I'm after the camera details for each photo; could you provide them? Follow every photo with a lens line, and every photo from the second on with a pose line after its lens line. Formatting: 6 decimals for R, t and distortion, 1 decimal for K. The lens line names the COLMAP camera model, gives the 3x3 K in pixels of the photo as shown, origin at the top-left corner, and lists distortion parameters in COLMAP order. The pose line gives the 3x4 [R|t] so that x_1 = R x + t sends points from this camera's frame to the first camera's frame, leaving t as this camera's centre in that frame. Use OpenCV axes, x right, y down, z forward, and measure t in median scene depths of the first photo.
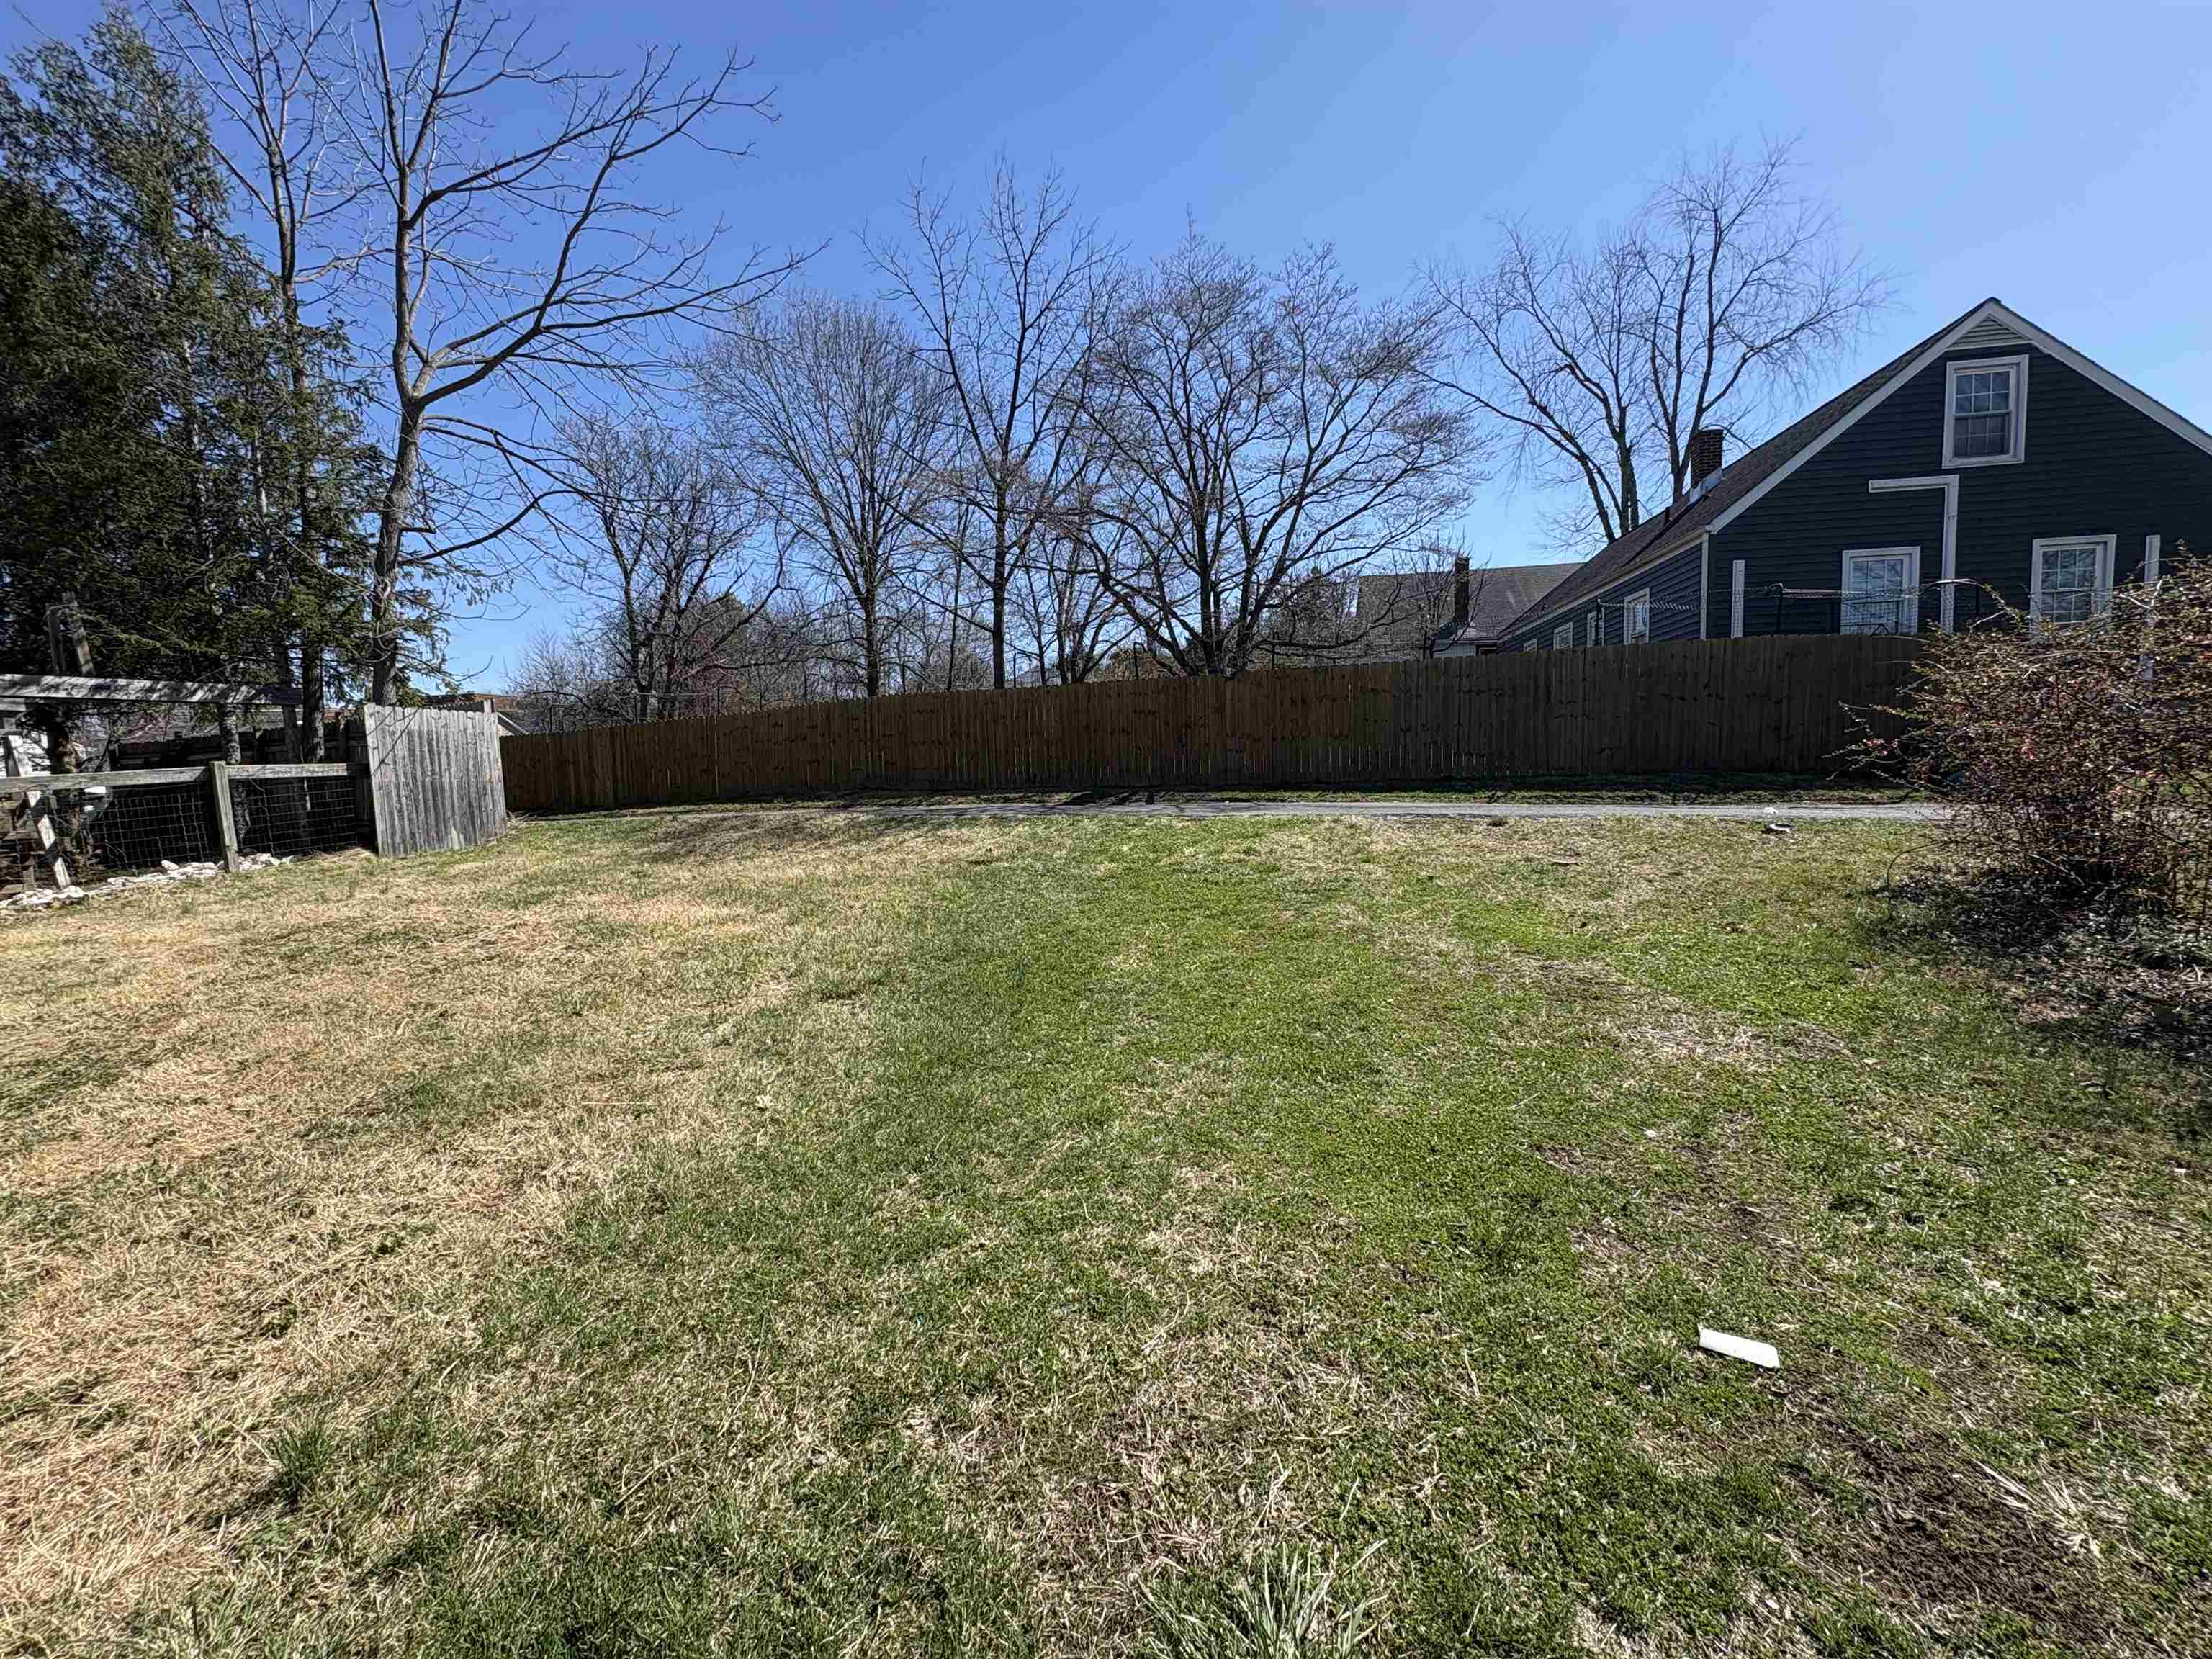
lens RADIAL K [[875.7, 0, 1104.7], [0, 875.7, 824.3], [0, 0, 1]] dist [0.002644, -0.000261]
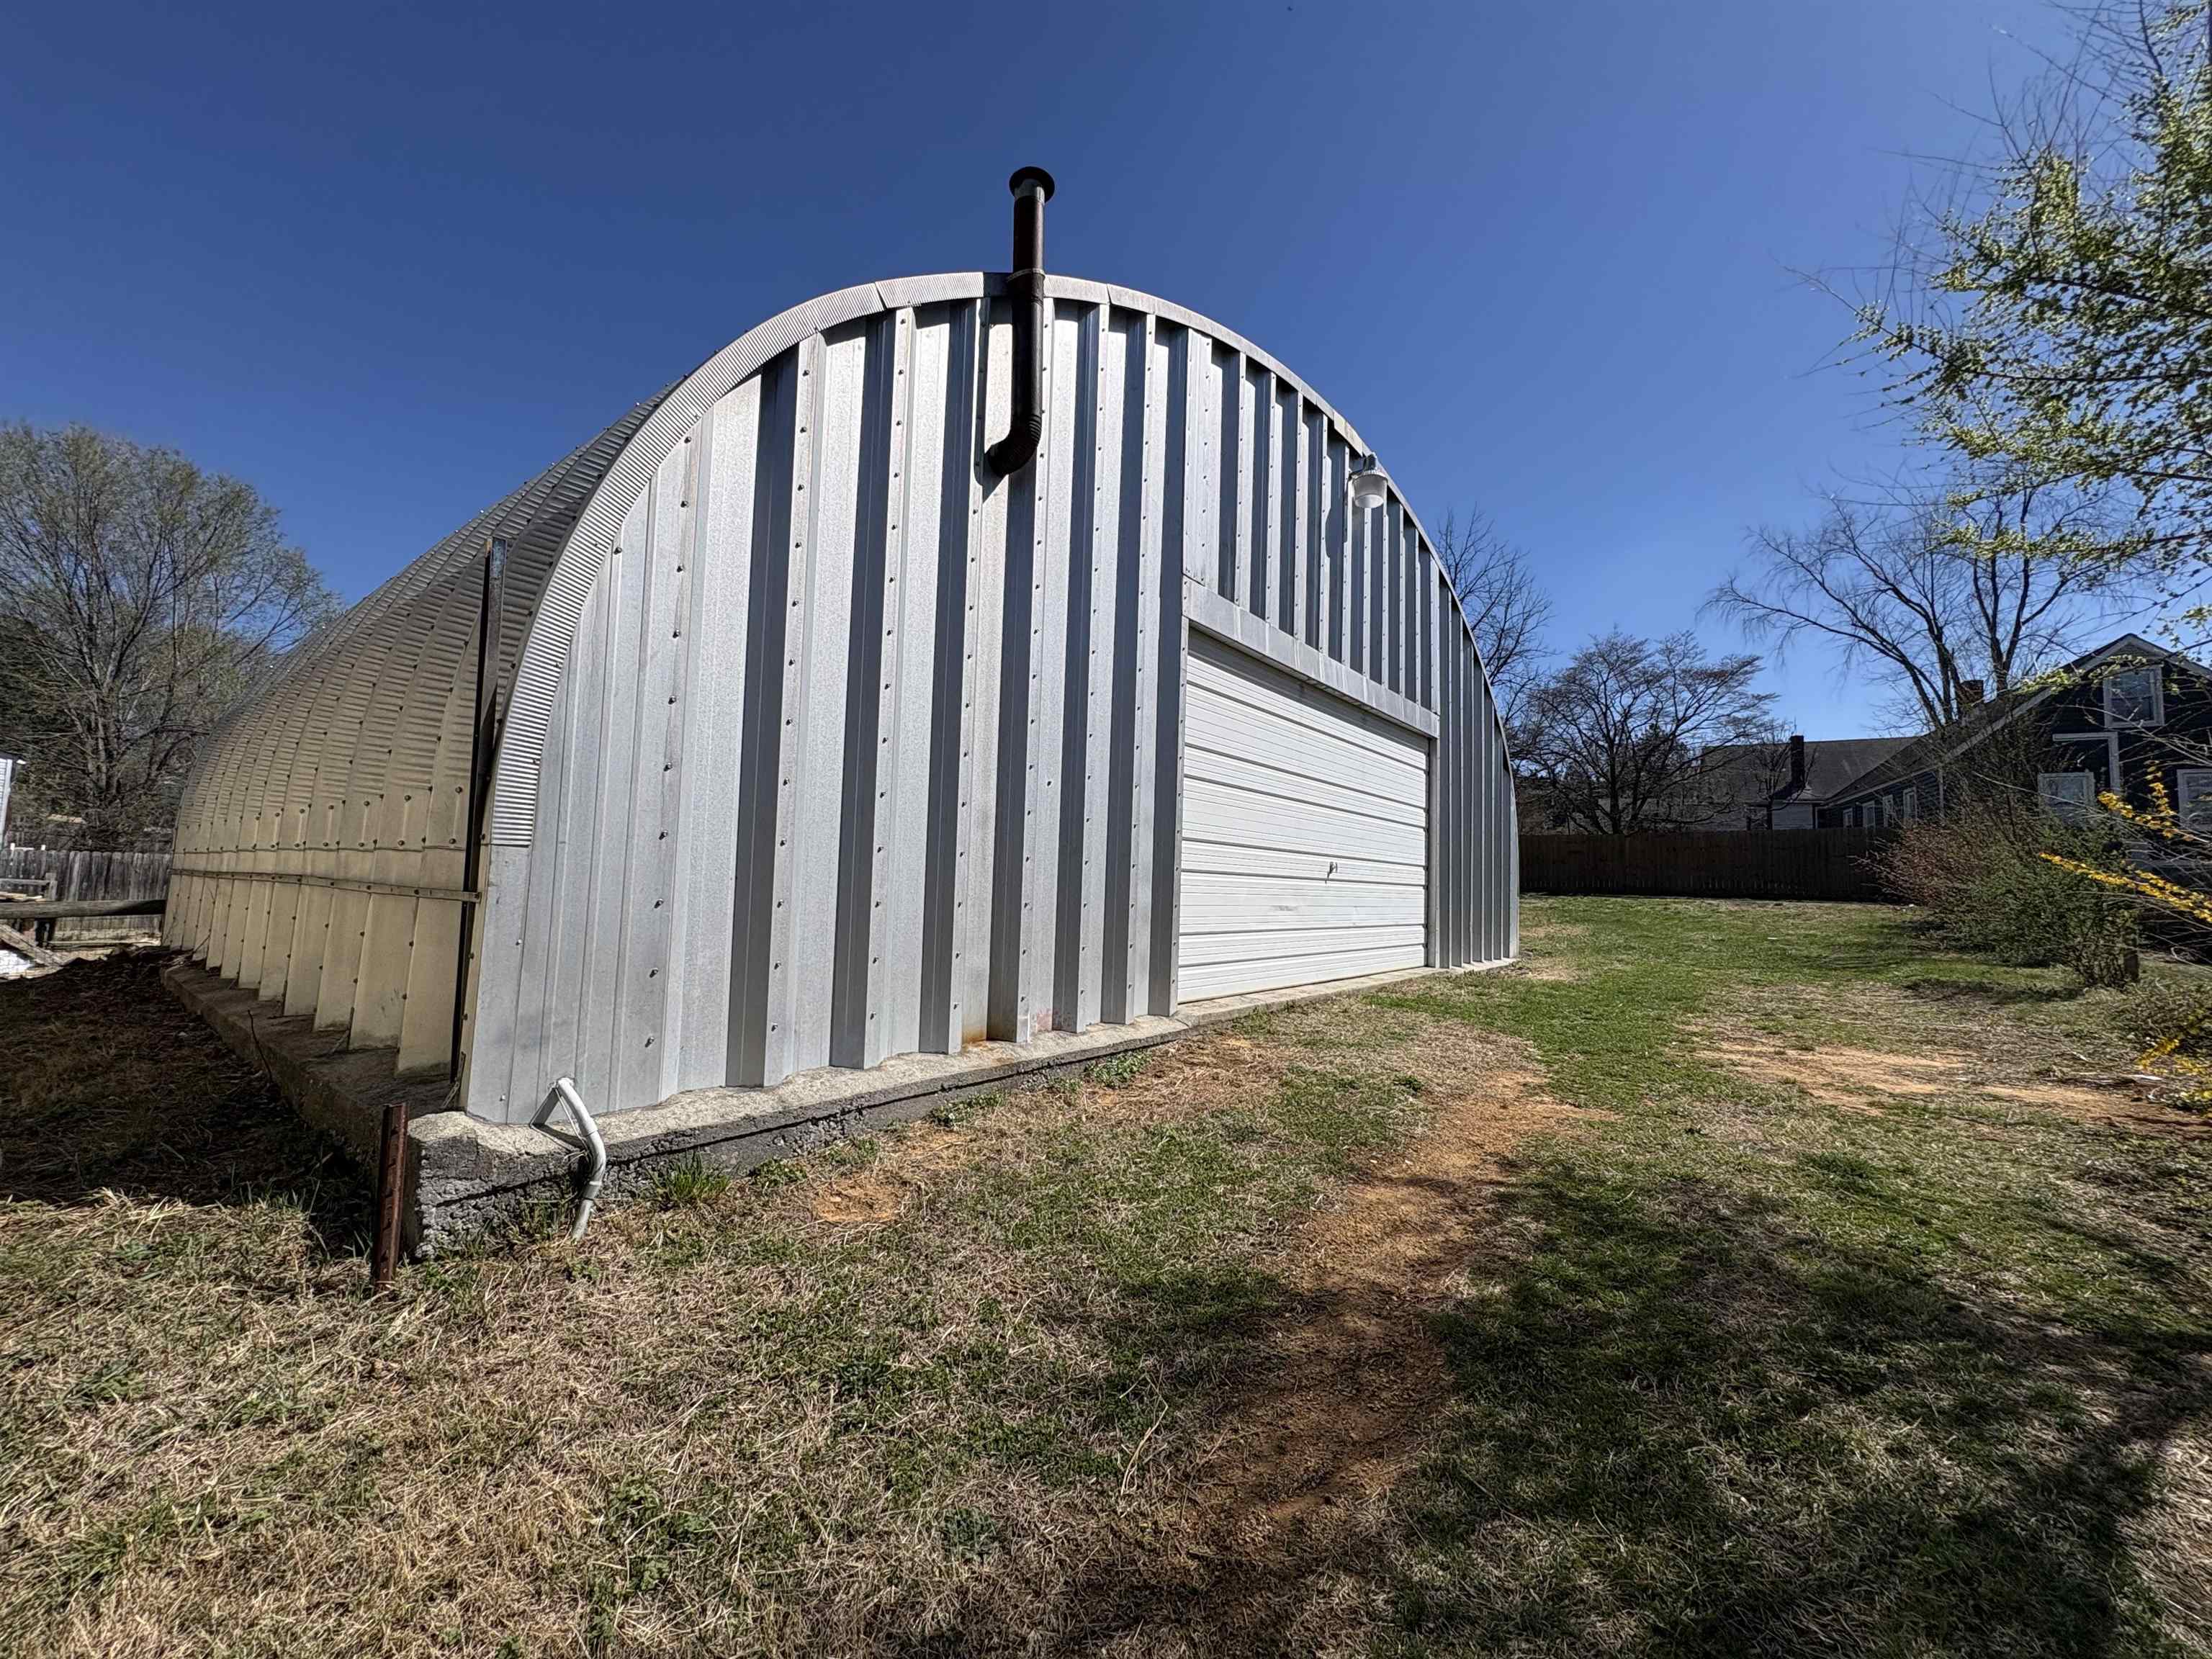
lens RADIAL K [[875.7, 0, 1113.6], [0, 875.7, 829.3], [0, 0, 1]] dist [0.002644, -0.000261]
pose [[0.951872, 0.030457, -0.304979, -0.148082], [-0.070489, 0.990132, -0.121123, 0.054109], [0.298280, 0.136791, 0.944625, -0.502016]]
